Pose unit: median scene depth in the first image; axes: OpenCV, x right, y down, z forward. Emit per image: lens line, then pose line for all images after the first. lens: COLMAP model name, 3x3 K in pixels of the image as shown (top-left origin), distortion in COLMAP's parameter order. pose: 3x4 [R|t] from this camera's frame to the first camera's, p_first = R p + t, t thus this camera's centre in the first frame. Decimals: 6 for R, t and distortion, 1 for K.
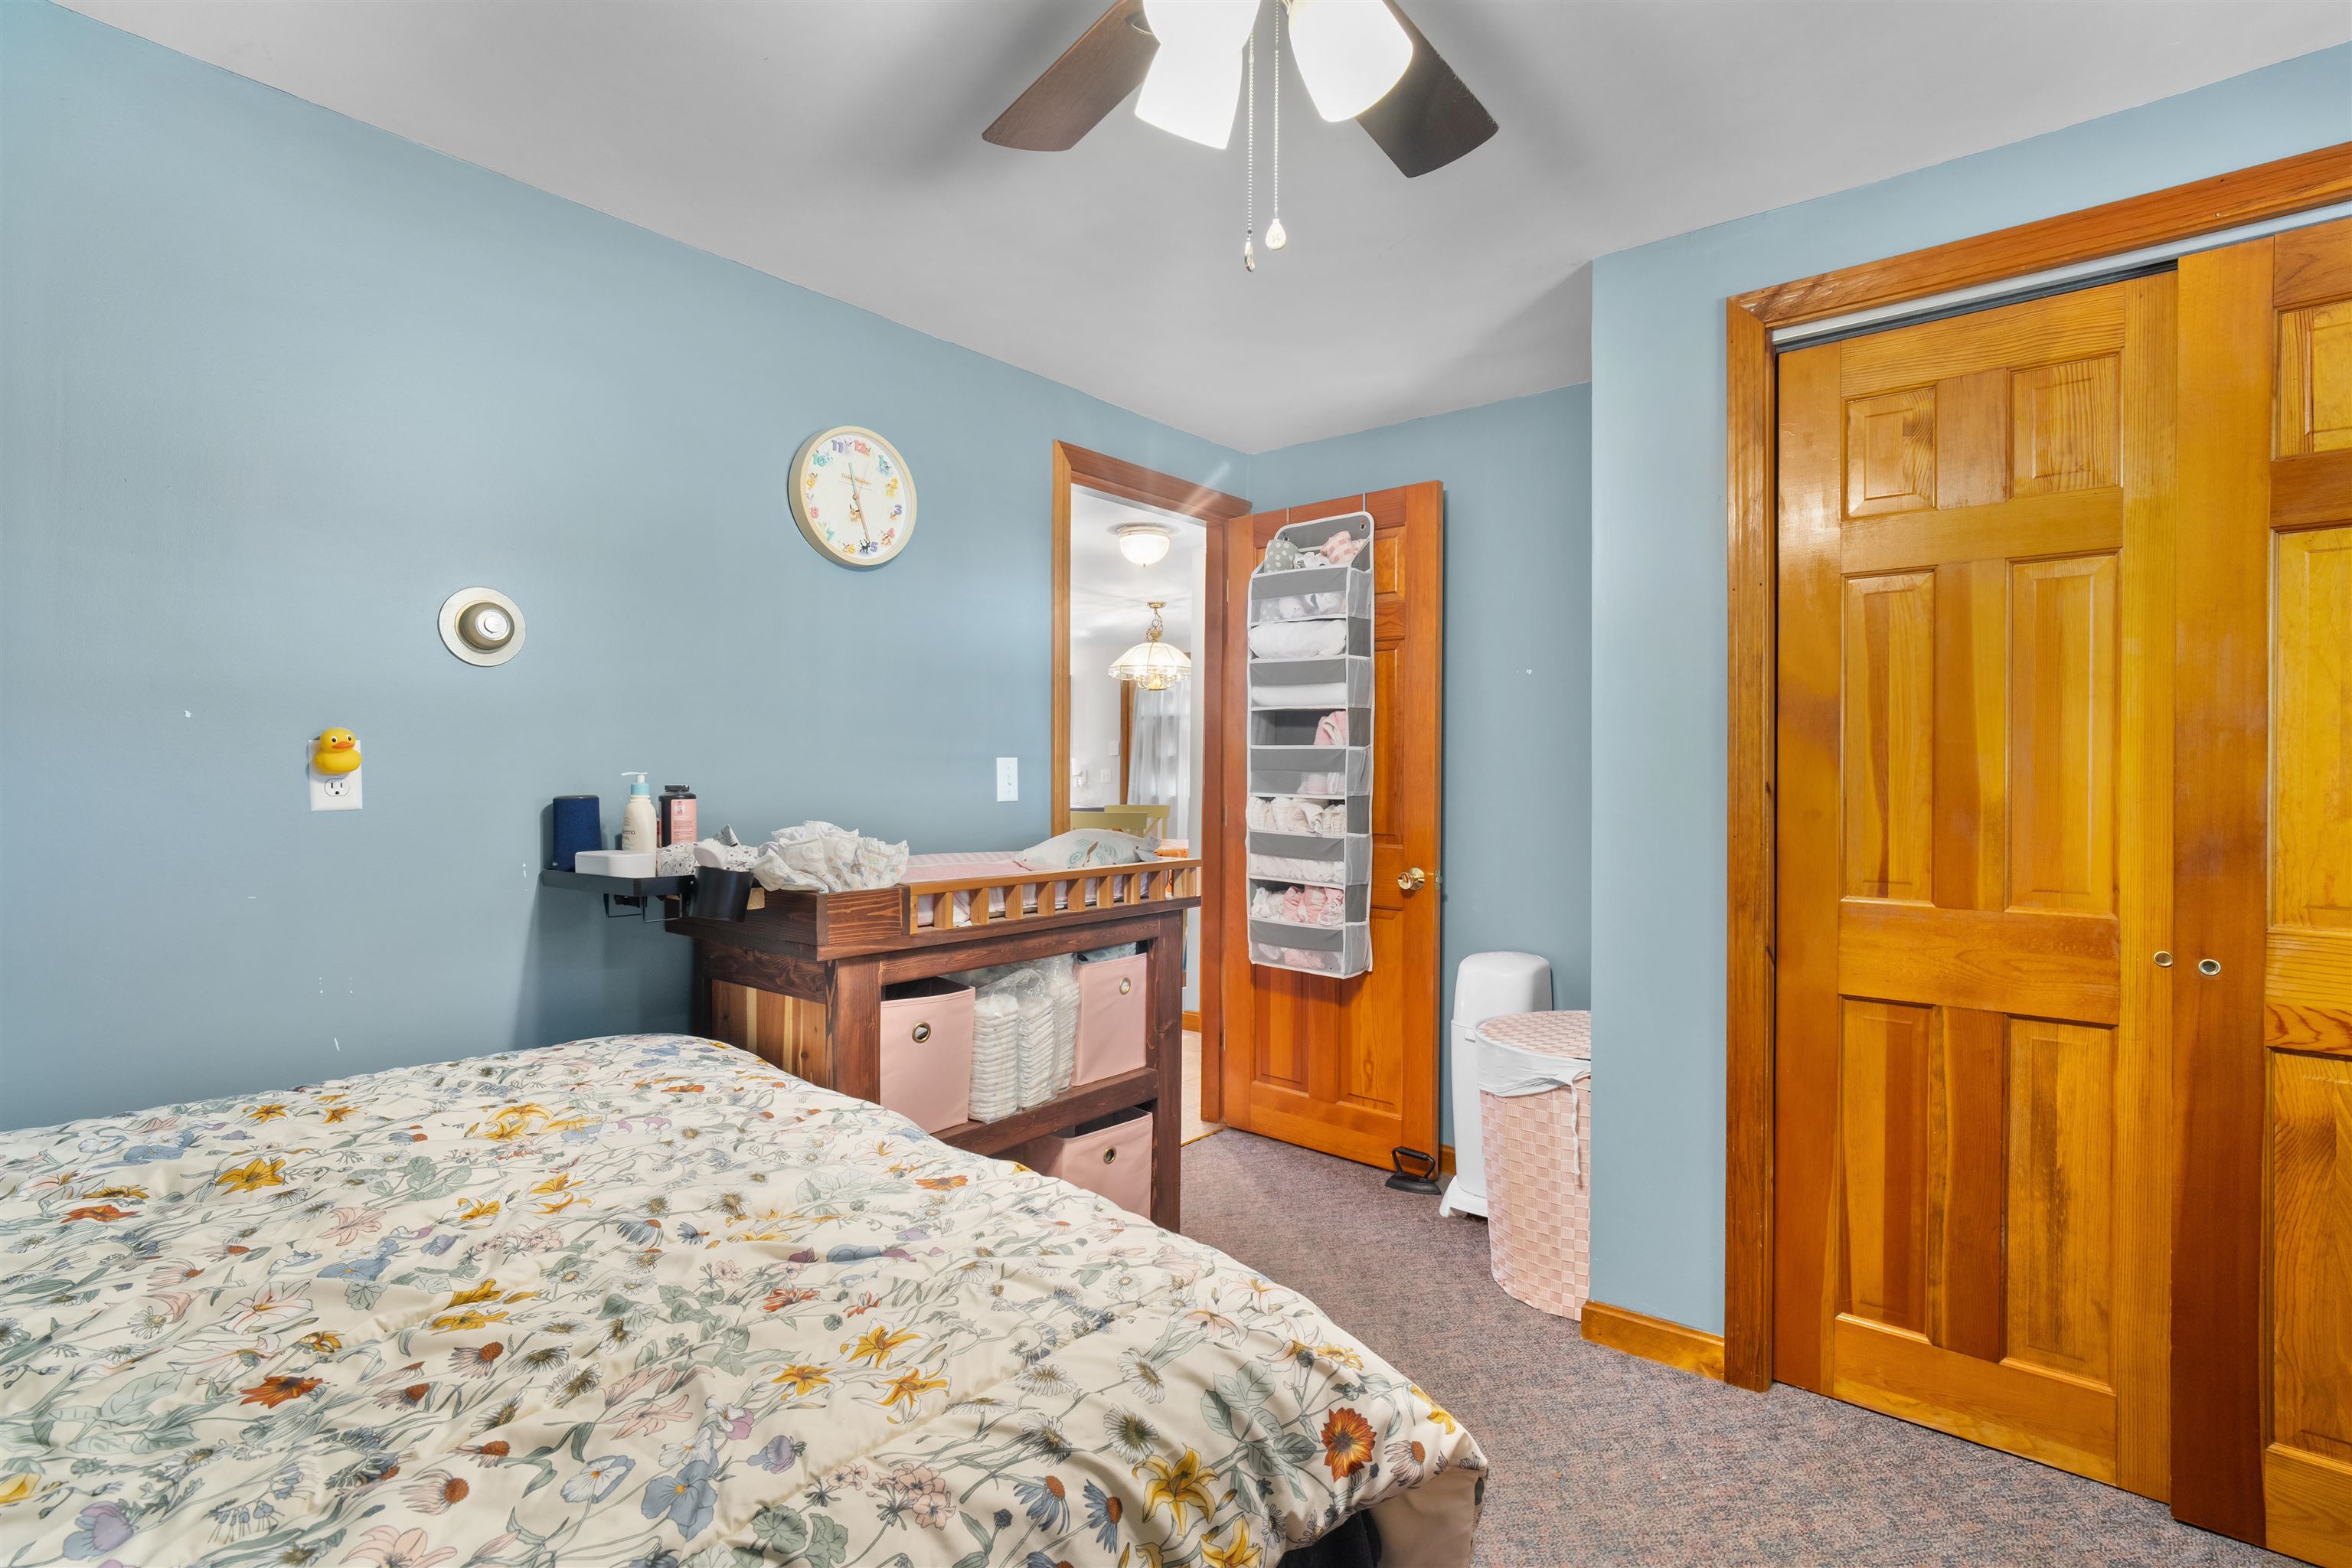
lens RADIAL K [[1127.3, 0, 1179.2], [0, 1127.3, 751.3], [0, 0, 1]] dist [-0.001223, -0.000324]
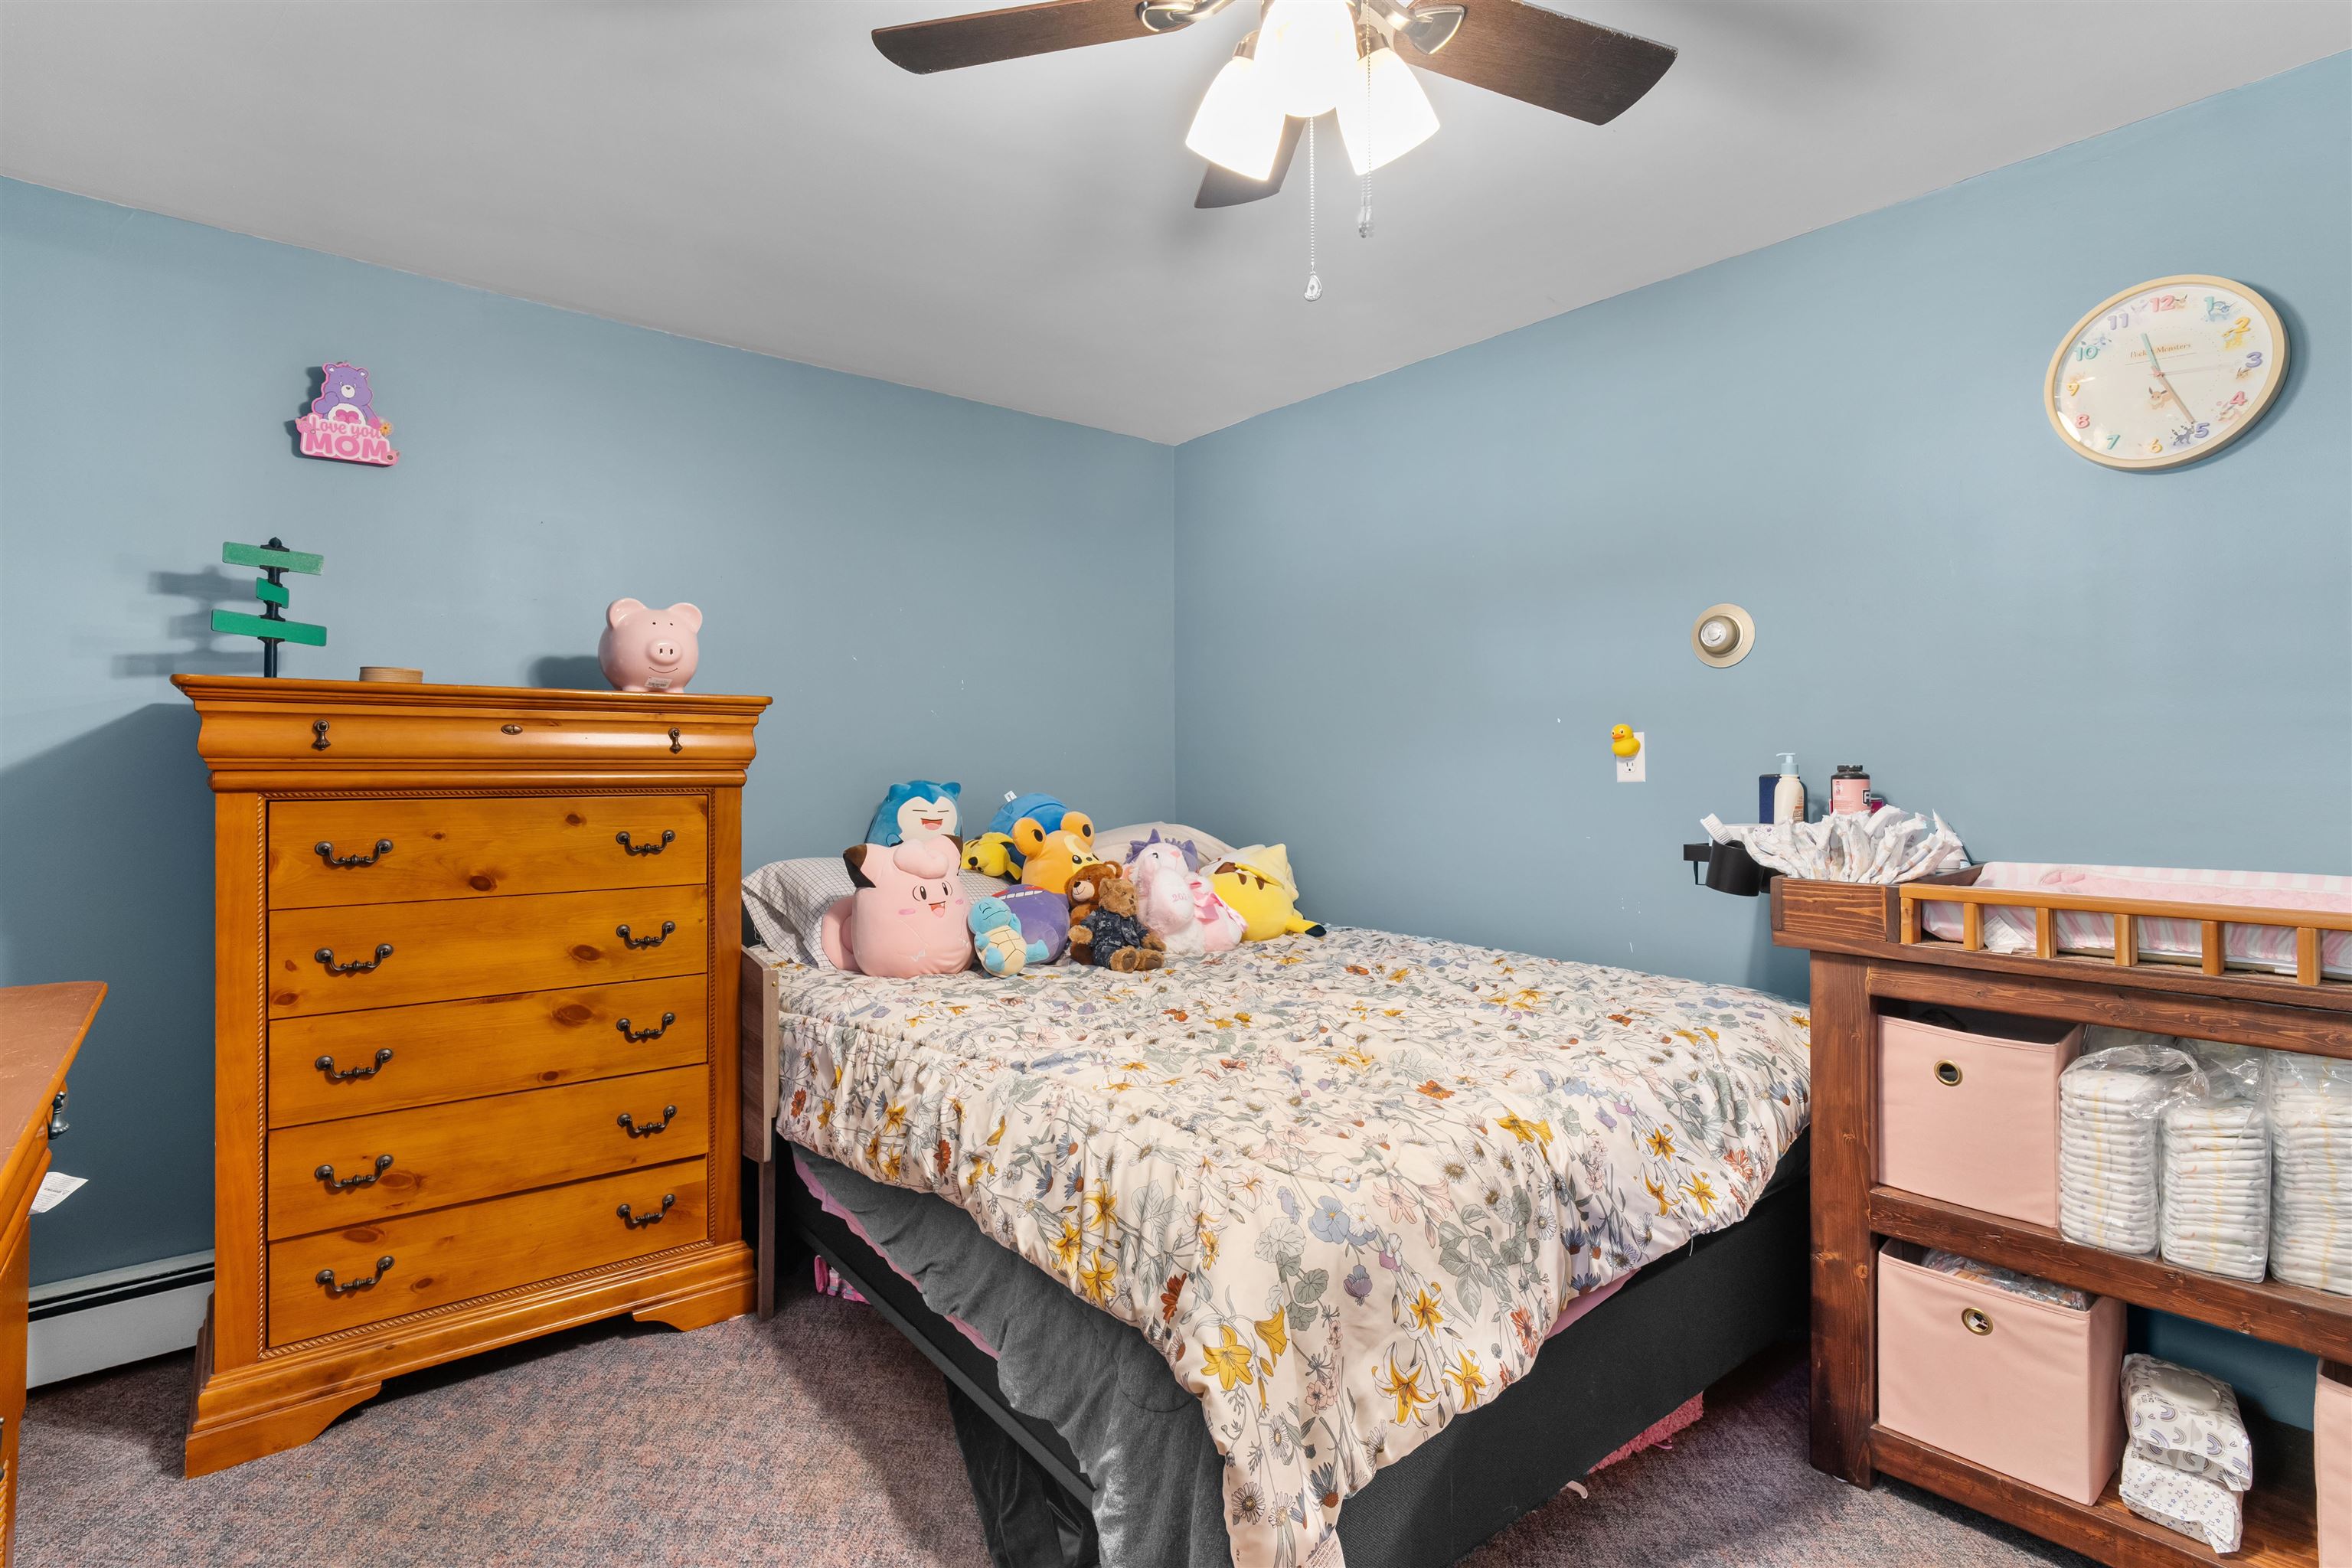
lens RADIAL K [[1144.8, 0, 1190.9], [0, 1144.8, 772.7], [0, 0, 1]] dist [-0.004043, -0.000002]
pose [[-0.162032, 0.002651, -0.986782, 0.698193], [0.012210, 0.999925, 0.000681, 0.030479], [0.986710, -0.011939, -0.162053, 0.640470]]
